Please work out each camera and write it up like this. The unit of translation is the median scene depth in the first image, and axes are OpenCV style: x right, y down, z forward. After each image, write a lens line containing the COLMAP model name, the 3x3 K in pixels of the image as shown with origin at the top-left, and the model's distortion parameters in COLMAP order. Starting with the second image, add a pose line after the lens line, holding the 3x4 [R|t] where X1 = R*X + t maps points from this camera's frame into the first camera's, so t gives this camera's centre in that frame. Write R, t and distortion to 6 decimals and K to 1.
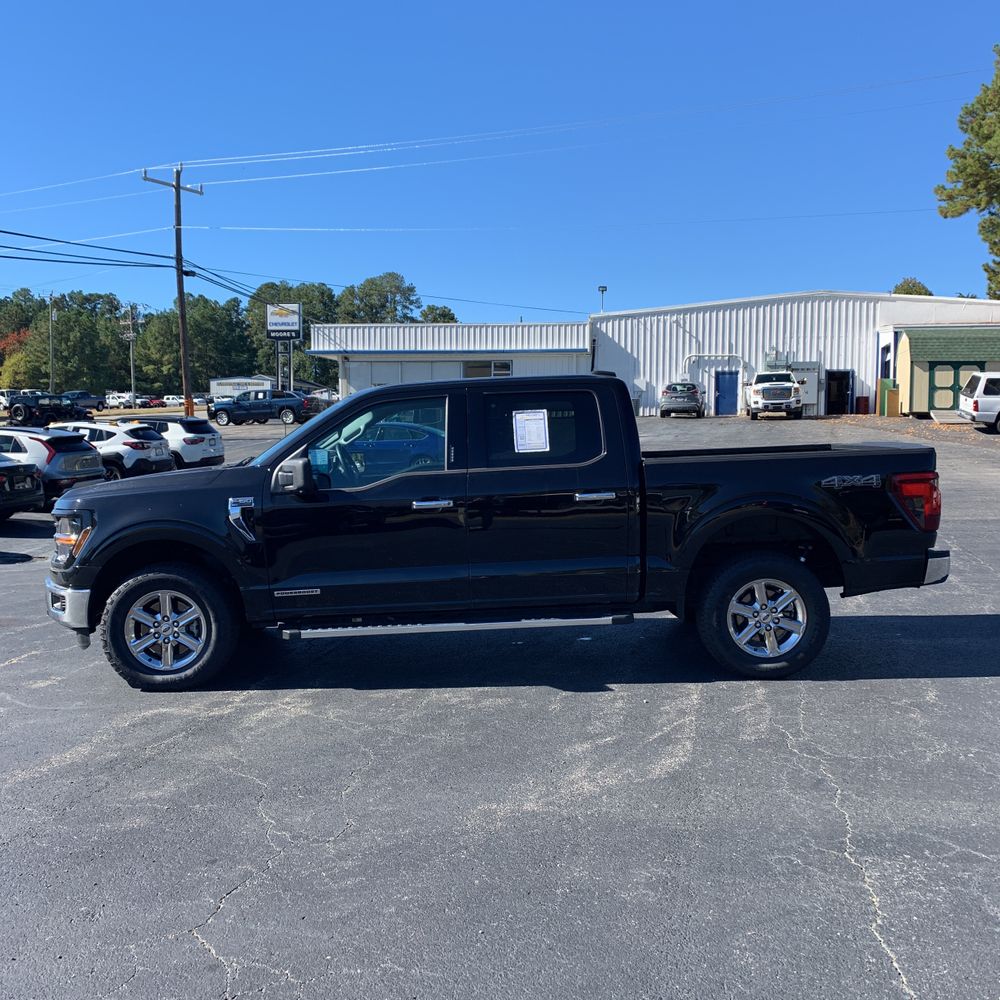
lens RADIAL K [[1041.5, 0, 509.9], [0, 1041.5, 467.5], [0, 0, 1]] dist [0.131566, -0.412582]
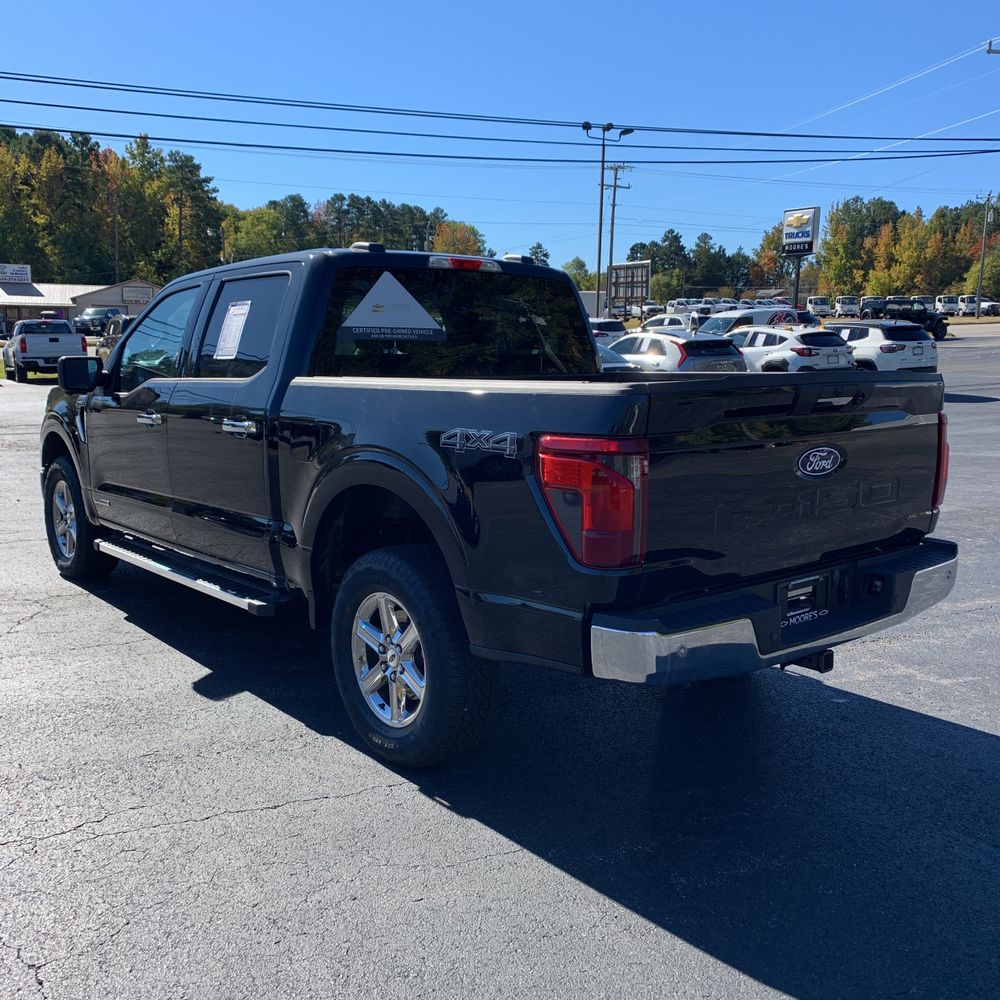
lens RADIAL K [[1032.9, 0, 506.0], [0, 1032.9, 497.6], [0, 0, 1]] dist [0.056986, -0.118380]
pose [[0.628356, 0.135100, -0.766105, 0.100853], [-0.044339, 0.989423, 0.138115, -0.003985], [0.776662, -0.052817, 0.627700, 0.097418]]
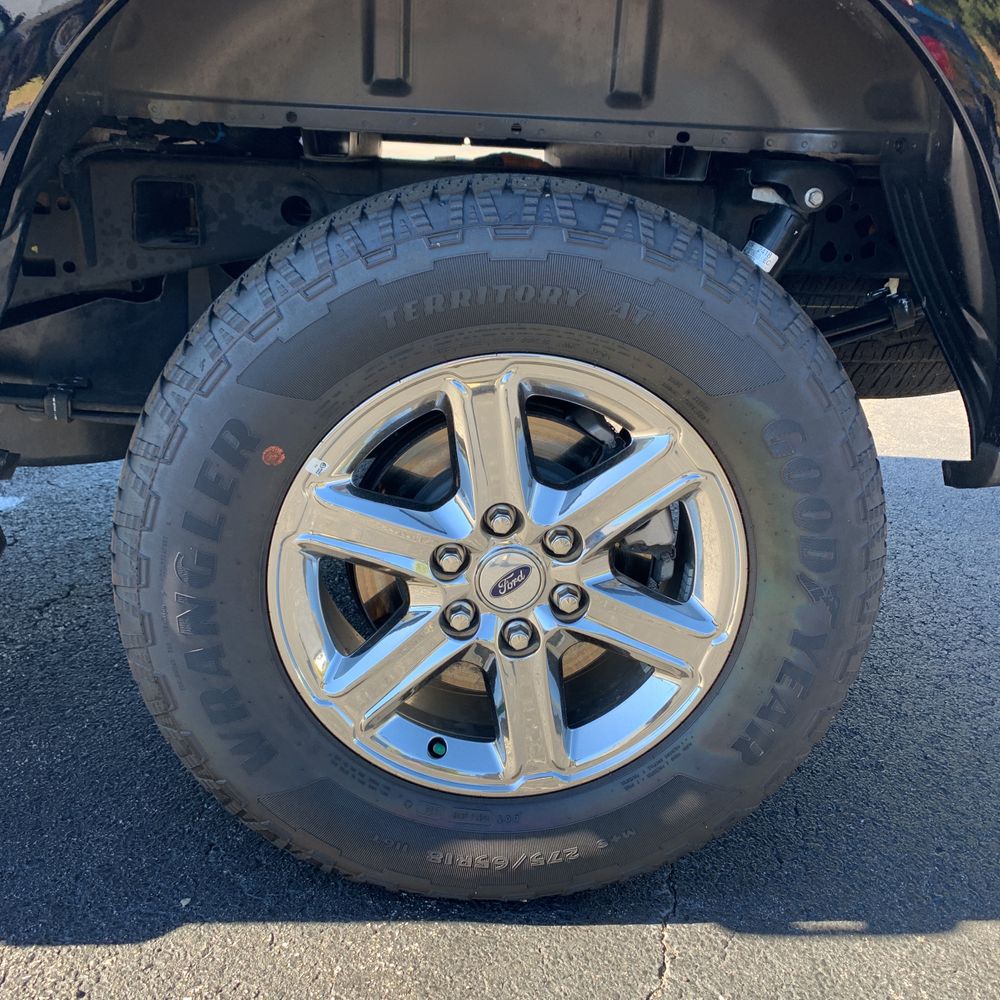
lens RADIAL K [[1070.7, 0, 563.5], [0, 1070.7, 484.8], [0, 0, 1]] dist [0.004775, -0.020043]
pose [[0.990881, 0.059759, 0.120765, 0.032512], [-0.091883, 0.955234, 0.281220, 0.011206], [-0.098553, -0.289752, 0.952014, 0.118541]]
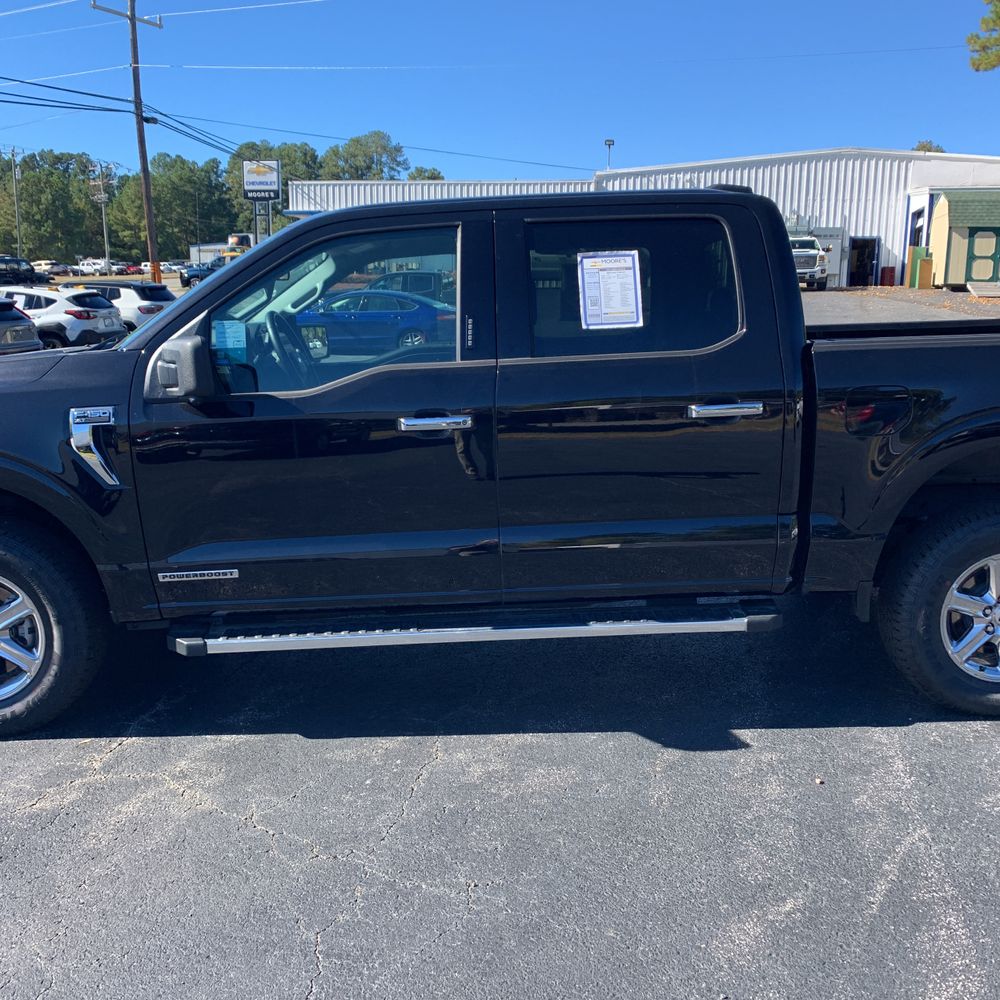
lens RADIAL K [[1049.9, 0, 505.6], [0, 1049.9, 499.4], [0, 0, 1]] dist [0.001275, -0.010962]
pose [[0.999965, 0.005943, 0.005862, -0.005457], [-0.006754, 0.988709, 0.149697, -0.001095], [-0.004906, -0.149731, 0.988715, 0.060779]]
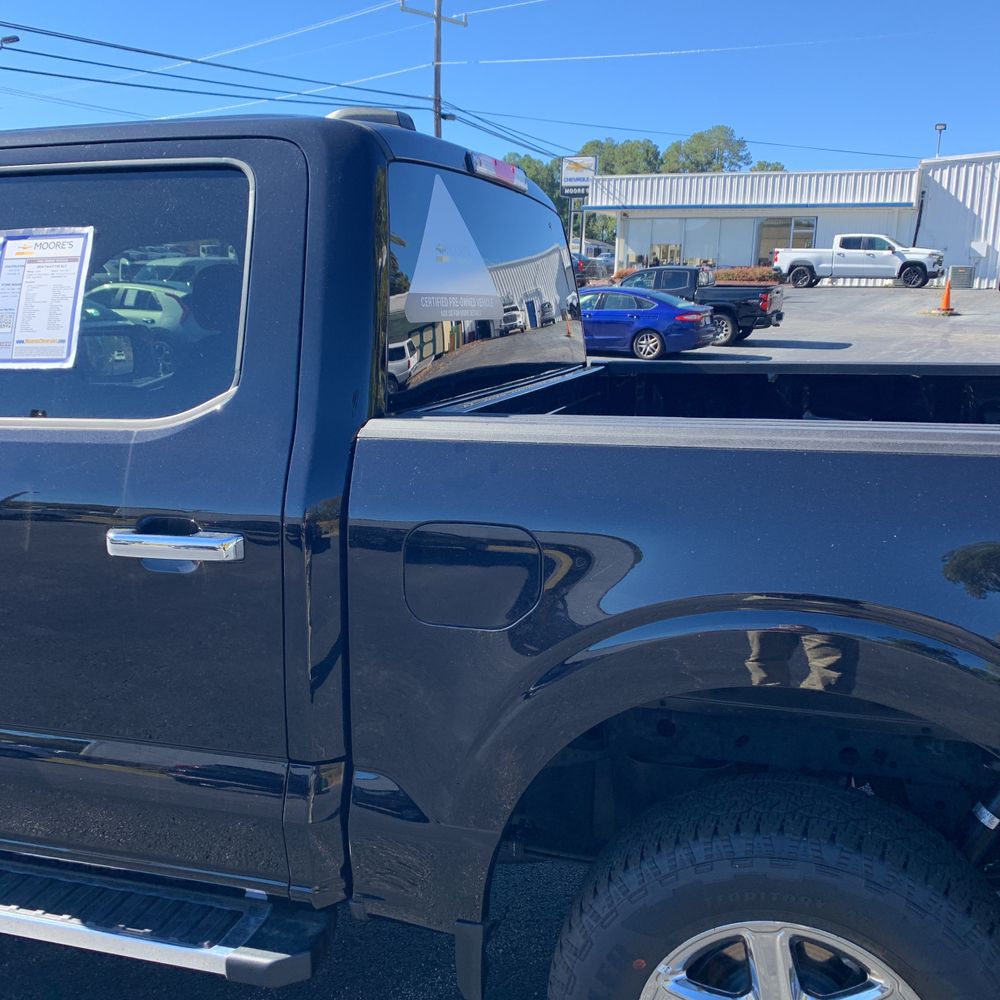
lens RADIAL K [[1032.9, 0, 506.0], [0, 1032.9, 497.6], [0, 0, 1]] dist [0.056986, -0.118380]
pose [[0.951251, 0.084677, -0.296567, 0.034238], [-0.037707, 0.986289, 0.160663, -0.004476], [0.306105, -0.141648, 0.941401, 0.106567]]
